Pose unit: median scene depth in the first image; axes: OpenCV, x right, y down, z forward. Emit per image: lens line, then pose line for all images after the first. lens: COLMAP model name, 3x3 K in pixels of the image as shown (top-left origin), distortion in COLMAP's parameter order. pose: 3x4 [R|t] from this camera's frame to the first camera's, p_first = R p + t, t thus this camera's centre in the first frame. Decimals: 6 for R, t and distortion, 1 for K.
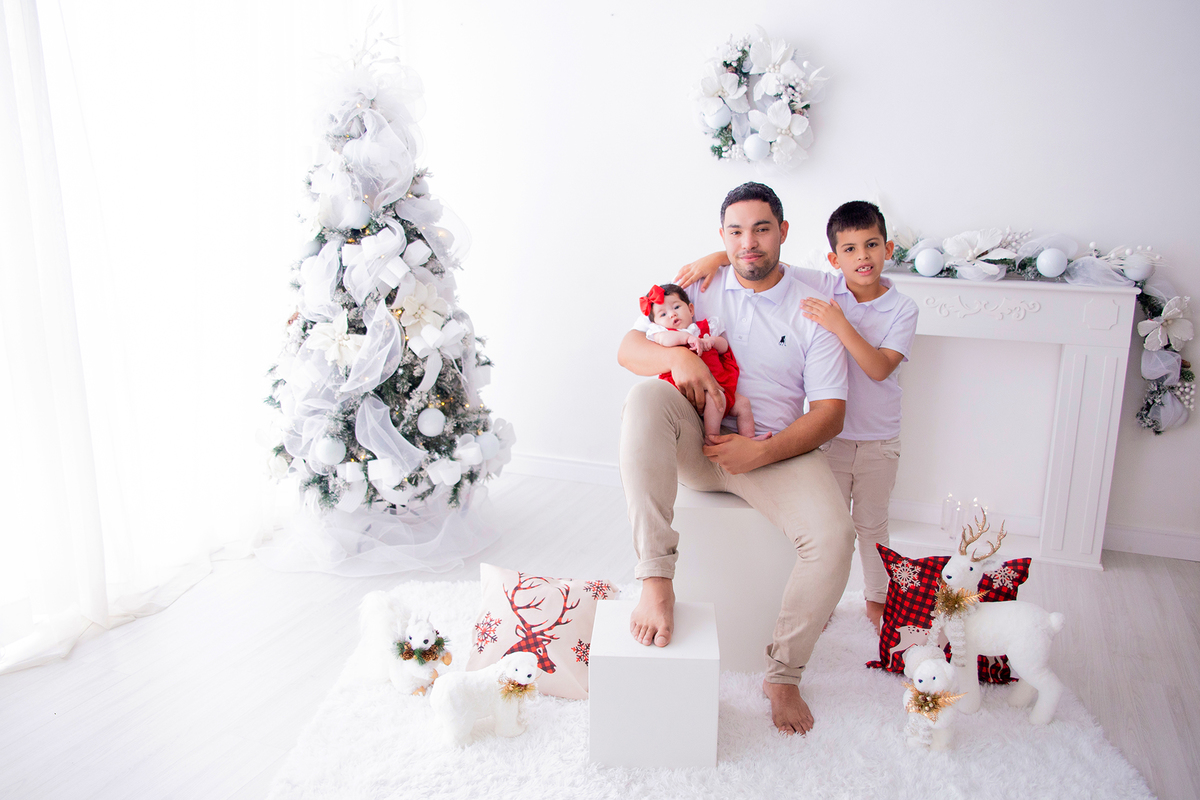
lens RADIAL K [[1006.9, 0, 603.6], [0, 1006.9, 414.6], [0, 0, 1]] dist [-0.102207, 0.067015]
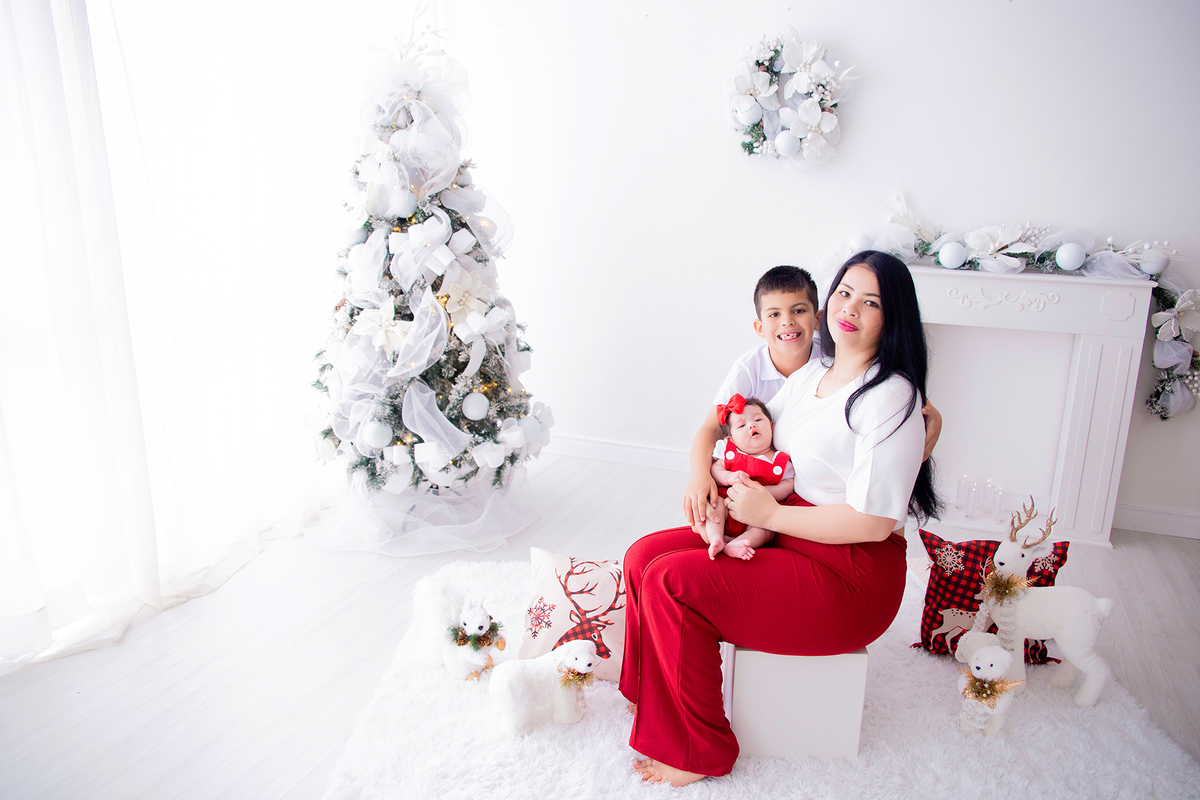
lens RADIAL K [[888.6, 0, 622.9], [0, 888.6, 408.9], [0, 0, 1]] dist [-0.114354, 0.083653]
pose [[0.999648, 0.002866, 0.026376, -0.045192], [-0.003336, 0.999836, 0.017781, -0.006565], [-0.026321, -0.017862, 0.999494, 0.089351]]
